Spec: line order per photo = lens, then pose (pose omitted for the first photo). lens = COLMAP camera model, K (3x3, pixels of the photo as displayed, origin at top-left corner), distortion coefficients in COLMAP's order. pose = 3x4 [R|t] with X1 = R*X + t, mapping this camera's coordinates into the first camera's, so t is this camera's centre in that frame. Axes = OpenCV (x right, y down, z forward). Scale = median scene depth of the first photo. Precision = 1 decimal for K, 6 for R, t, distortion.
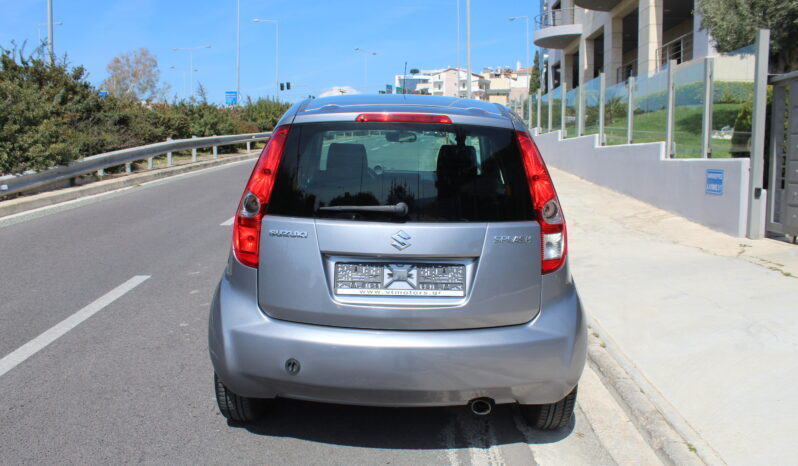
lens RADIAL K [[667.8, 0, 391.7], [0, 667.8, 232.8], [0, 0, 1]] dist [-0.153139, 0.124632]
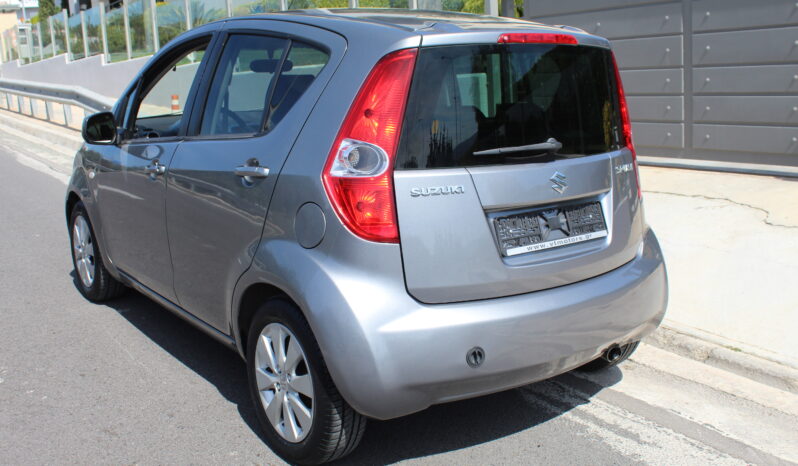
lens RADIAL K [[849.9, 0, 400.8], [0, 849.9, 232.5], [0, 0, 1]] dist [-0.087471, 0.000000]
pose [[0.785404, -0.148153, 0.600992, -0.151078], [0.112393, 0.988927, 0.096905, -0.009867], [-0.608694, -0.008562, 0.793359, 0.047872]]
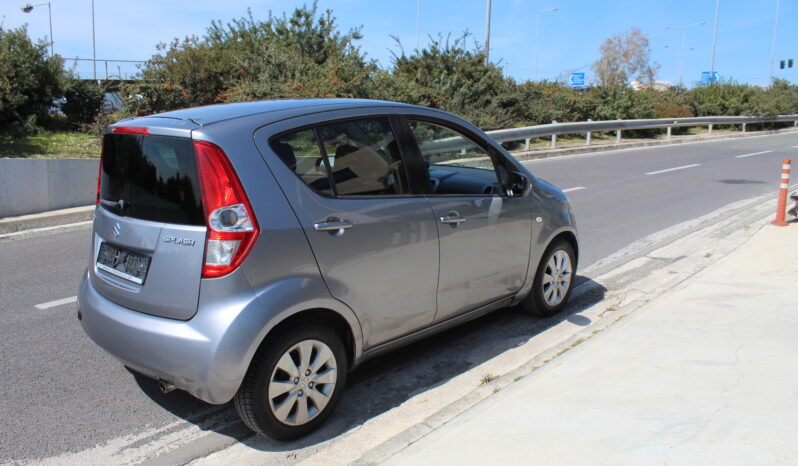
lens RADIAL K [[667.8, 0, 401.0], [0, 667.8, 237.0], [0, 0, 1]] dist [-0.153139, 0.124632]
pose [[0.752718, 0.120175, -0.647282, 0.217938], [-0.096248, 0.992722, 0.072384, -0.020705], [0.651269, 0.007815, 0.758806, 0.080535]]
